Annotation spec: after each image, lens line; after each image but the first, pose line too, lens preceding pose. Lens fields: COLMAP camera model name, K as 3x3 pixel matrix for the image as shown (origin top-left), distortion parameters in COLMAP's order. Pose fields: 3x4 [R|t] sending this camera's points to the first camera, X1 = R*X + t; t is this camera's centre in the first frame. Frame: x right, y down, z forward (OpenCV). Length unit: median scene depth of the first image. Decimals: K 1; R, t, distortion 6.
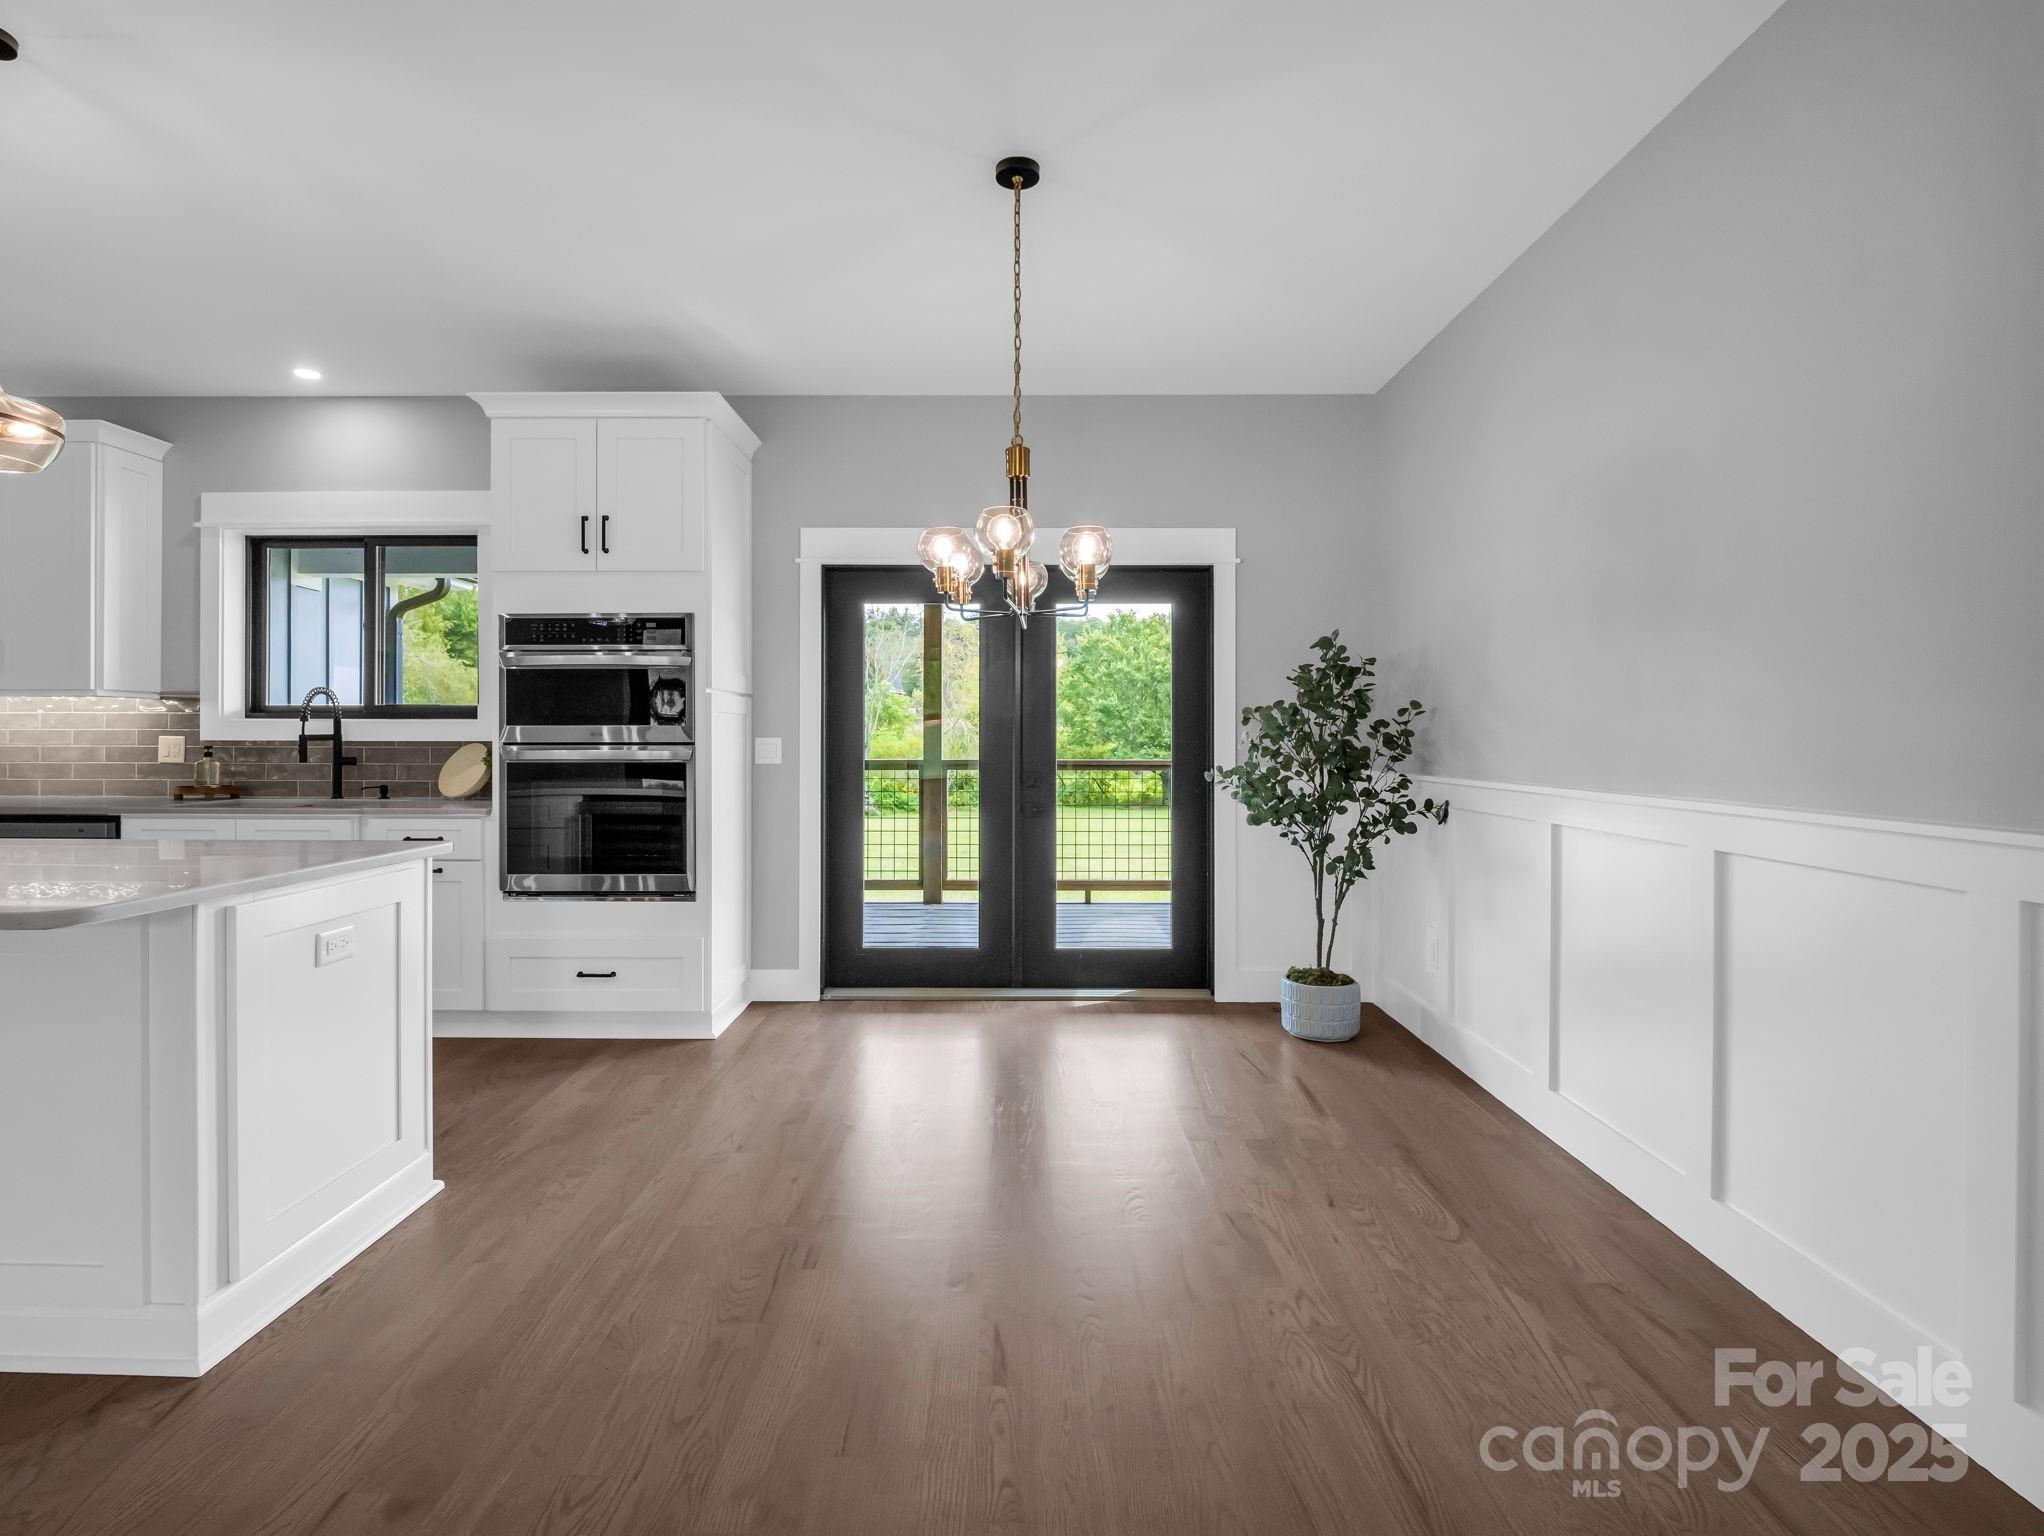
lens RADIAL K [[1000.6, 0, 989.5], [0, 1000.6, 739.9], [0, 0, 1]] dist [-0.002981, -0.000371]
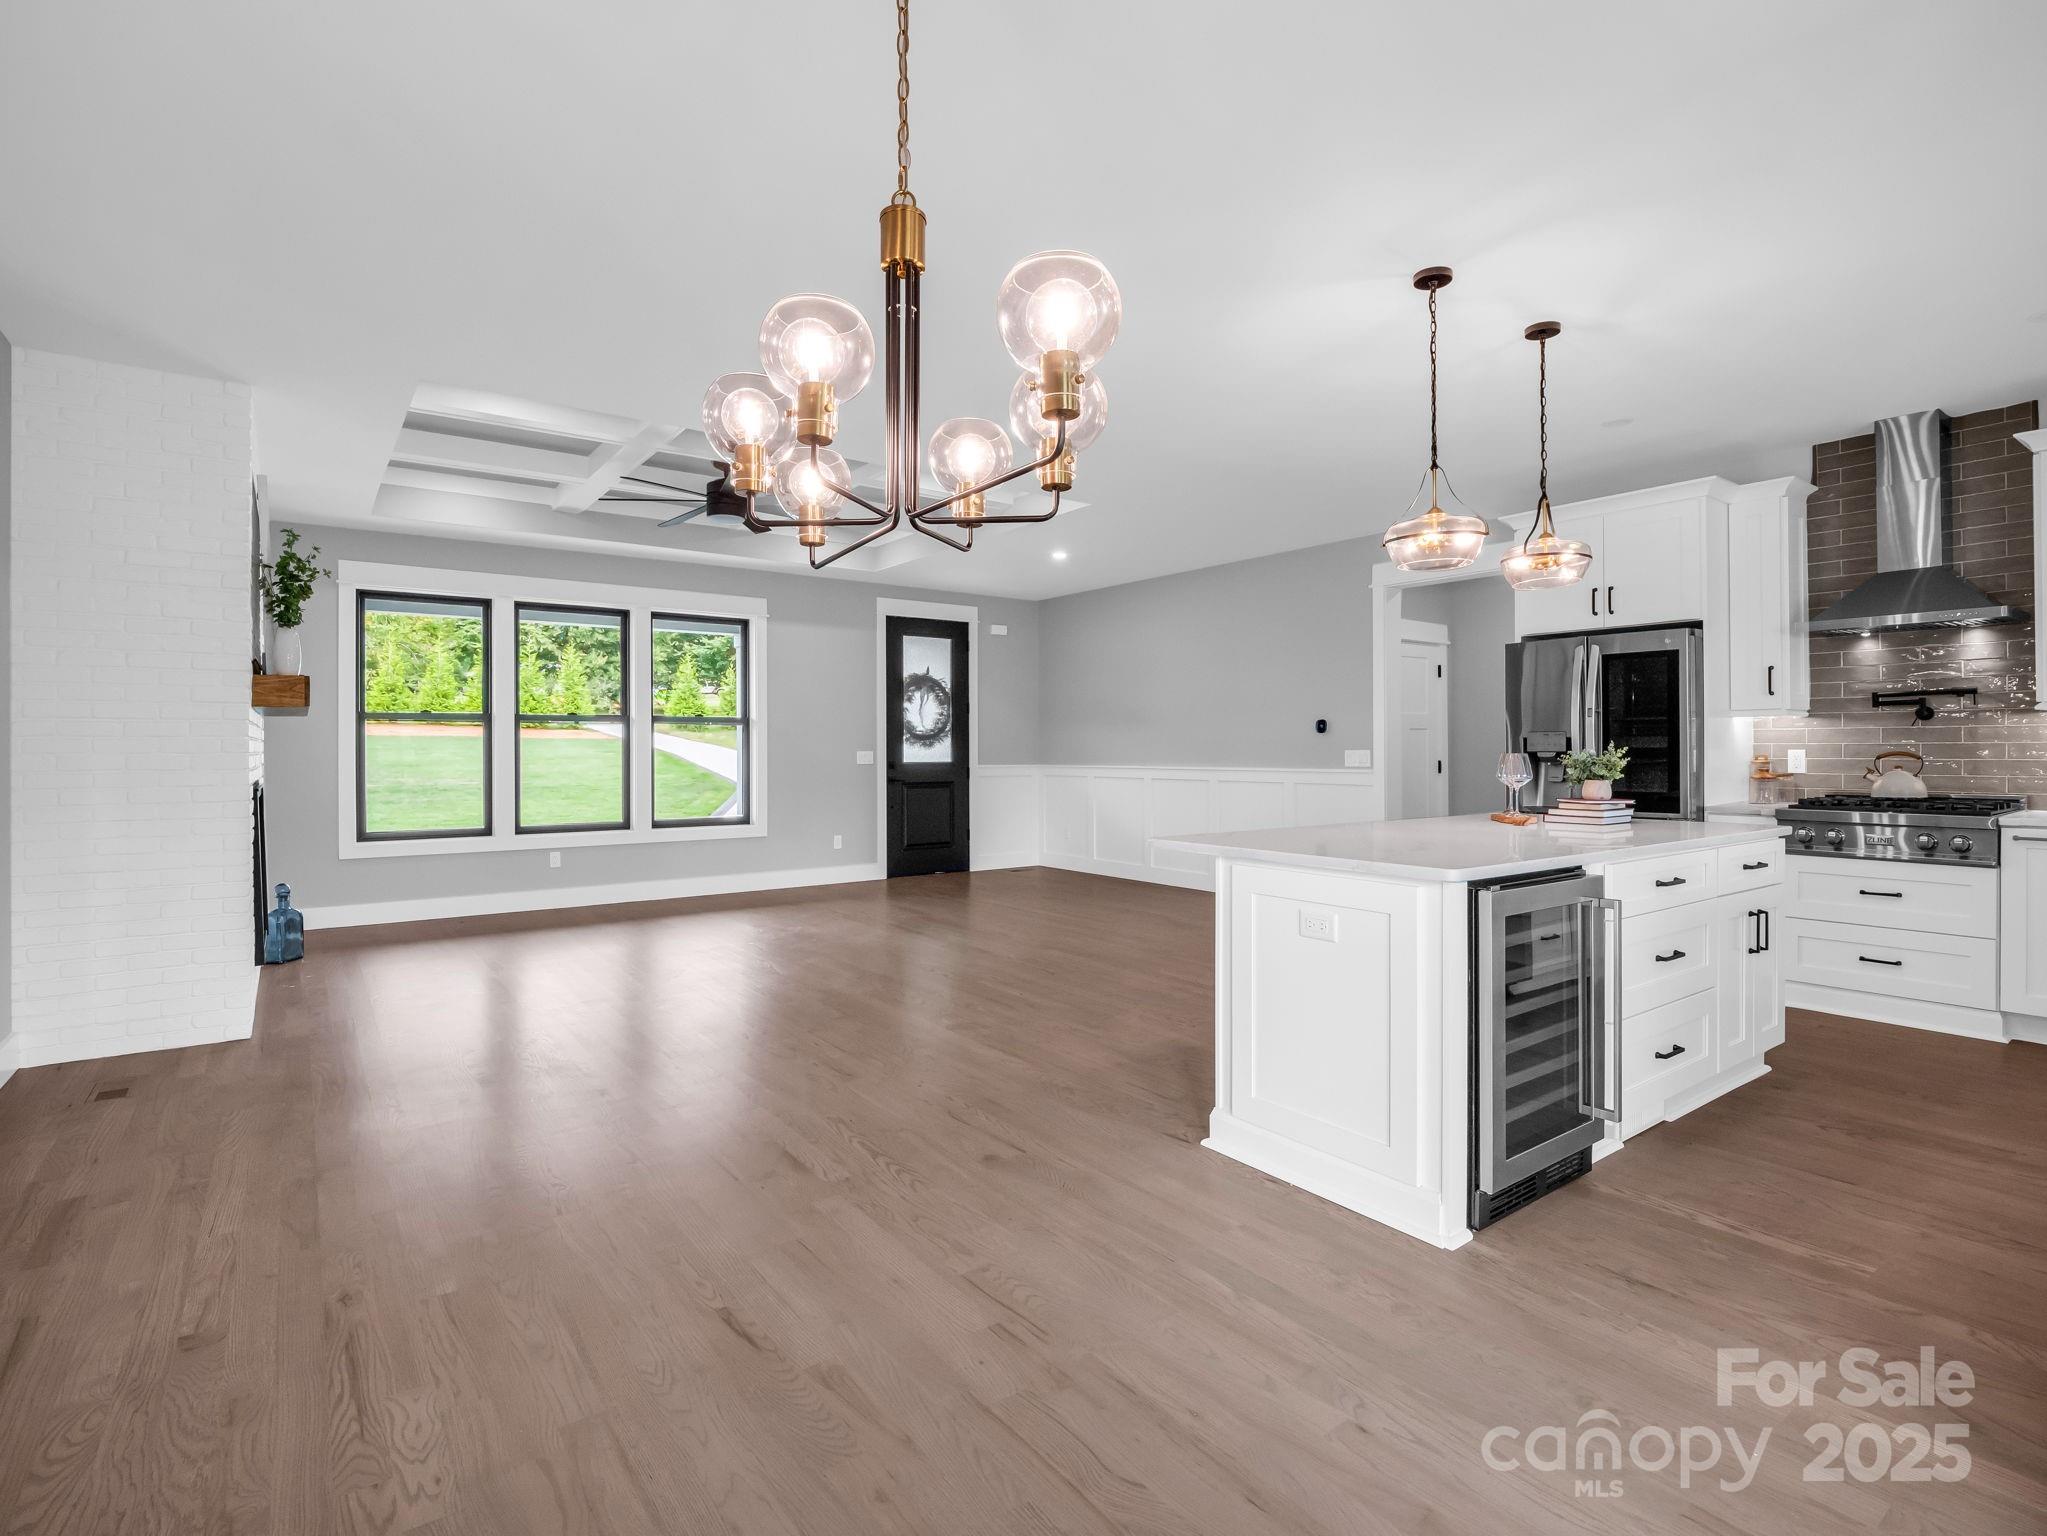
lens RADIAL K [[1023.5, 0, 1025.1], [0, 1023.5, 749.3], [0, 0, 1]] dist [0.005787, -0.000005]
pose [[-0.791828, 0.002471, -0.610740, 0.189023], [0.001186, 0.999996, 0.002508, -0.004410], [0.610743, 0.001261, -0.791827, 0.891199]]
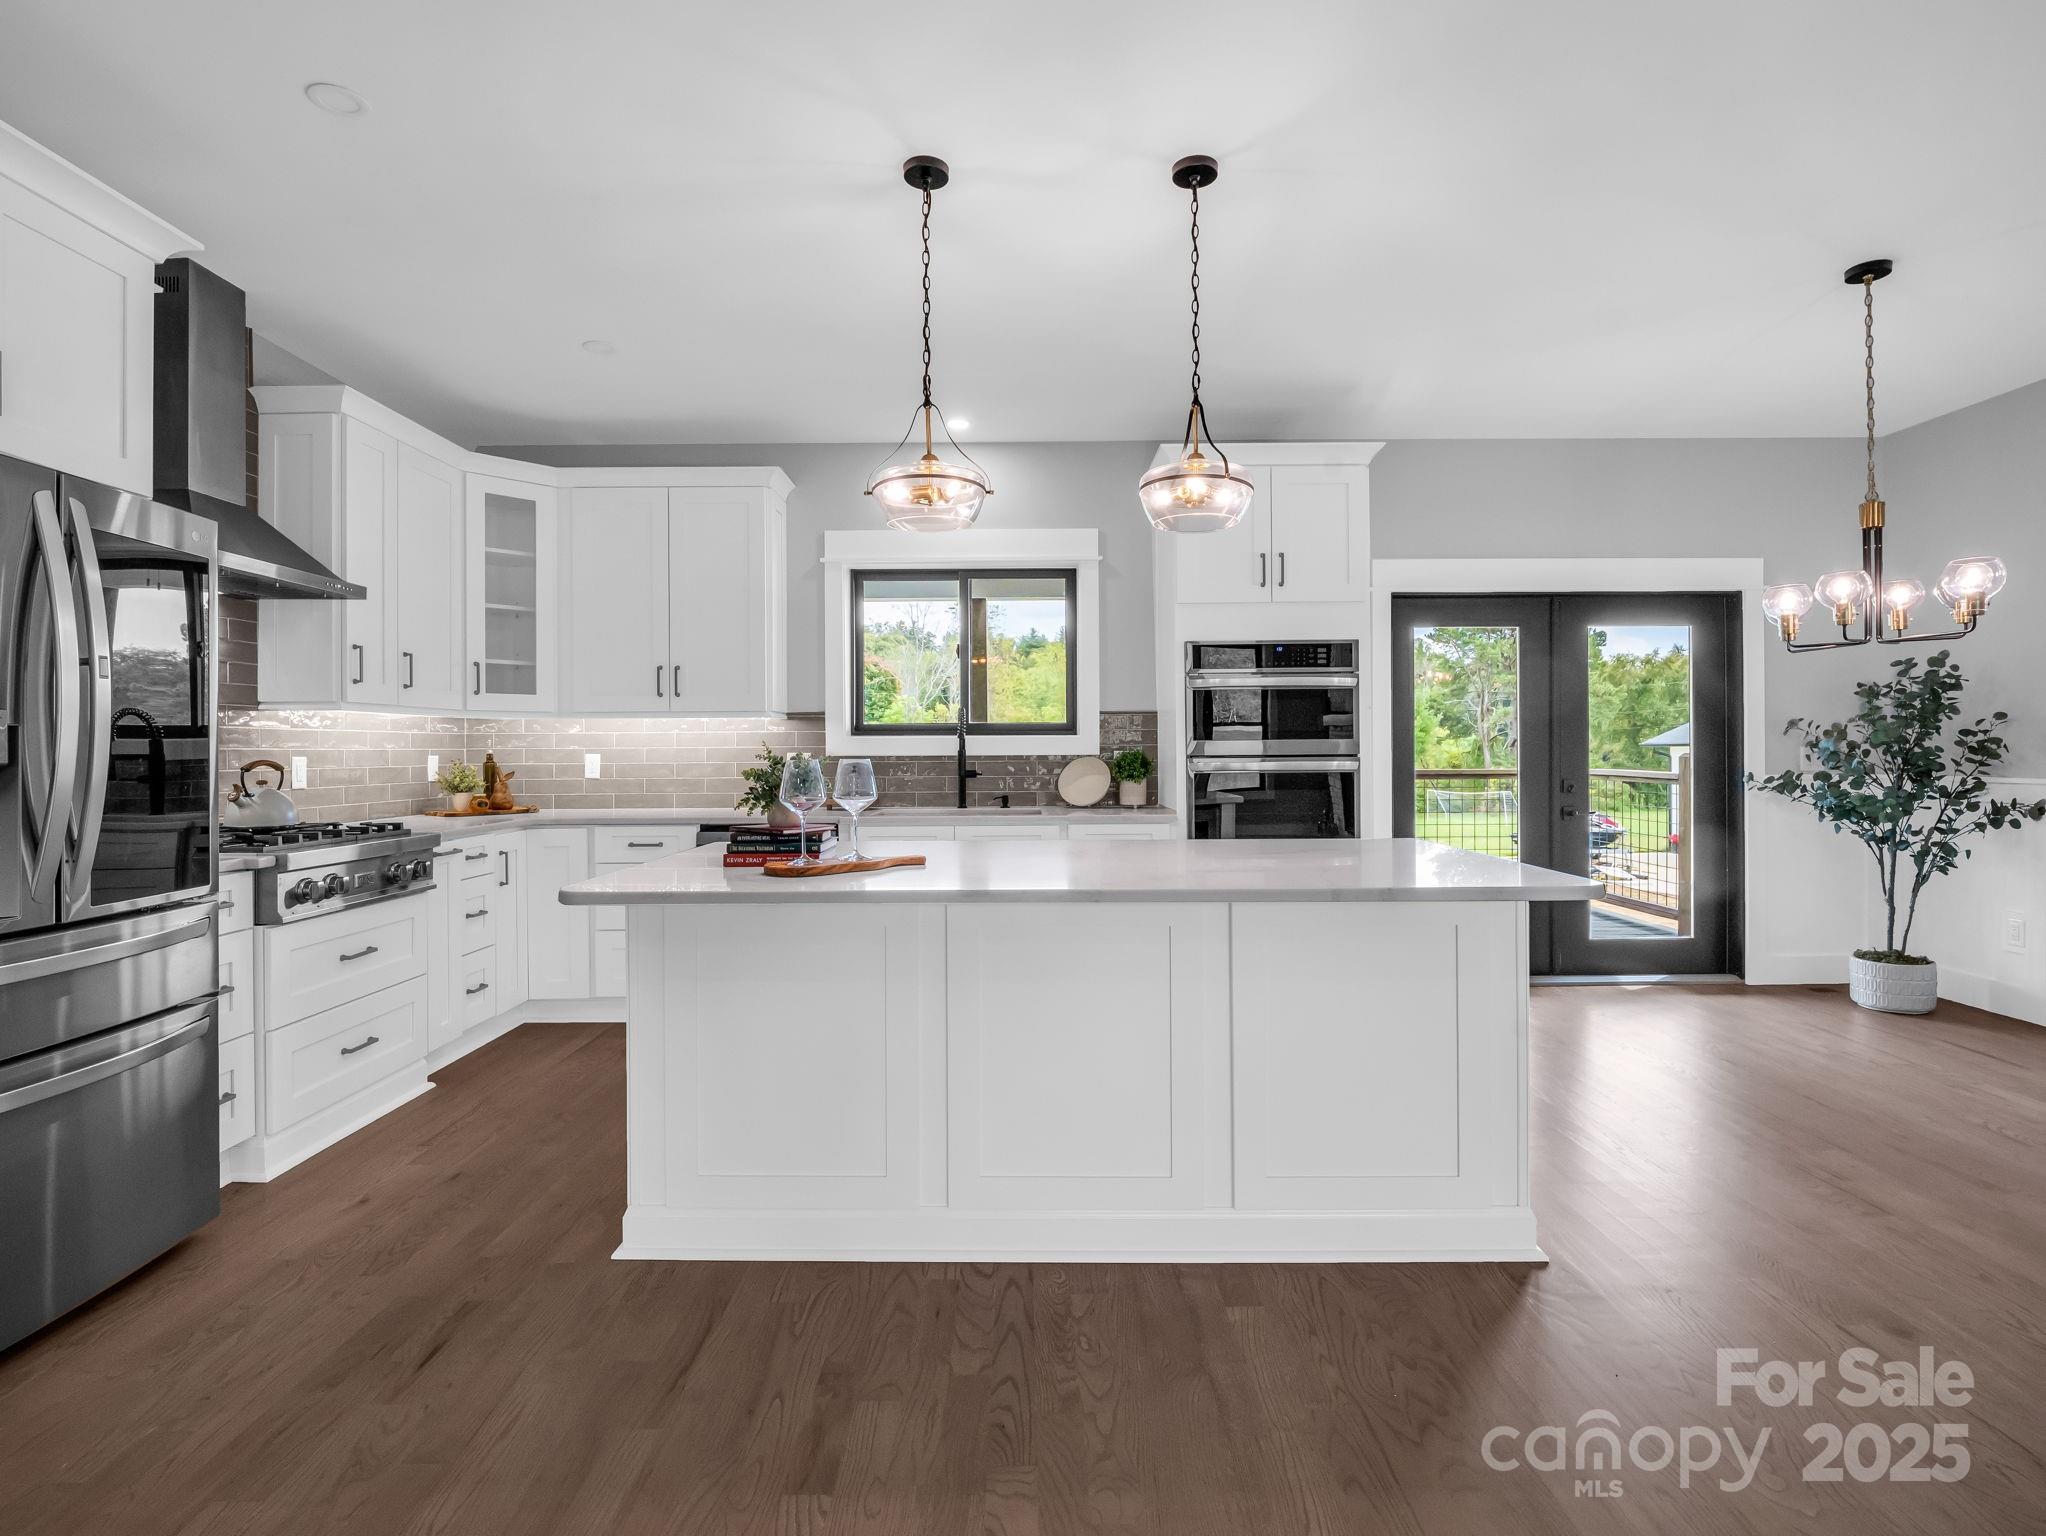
lens RADIAL K [[1023.0, 0, 1024.6], [0, 1023.0, 749.3], [0, 0, 1]] dist [0.005787, -0.000005]
pose [[0.999896, -0.007427, 0.012392, -0.599170], [0.007524, 0.999942, -0.007760, 0.003157], [-0.012334, 0.007852, 0.999893, -0.132130]]
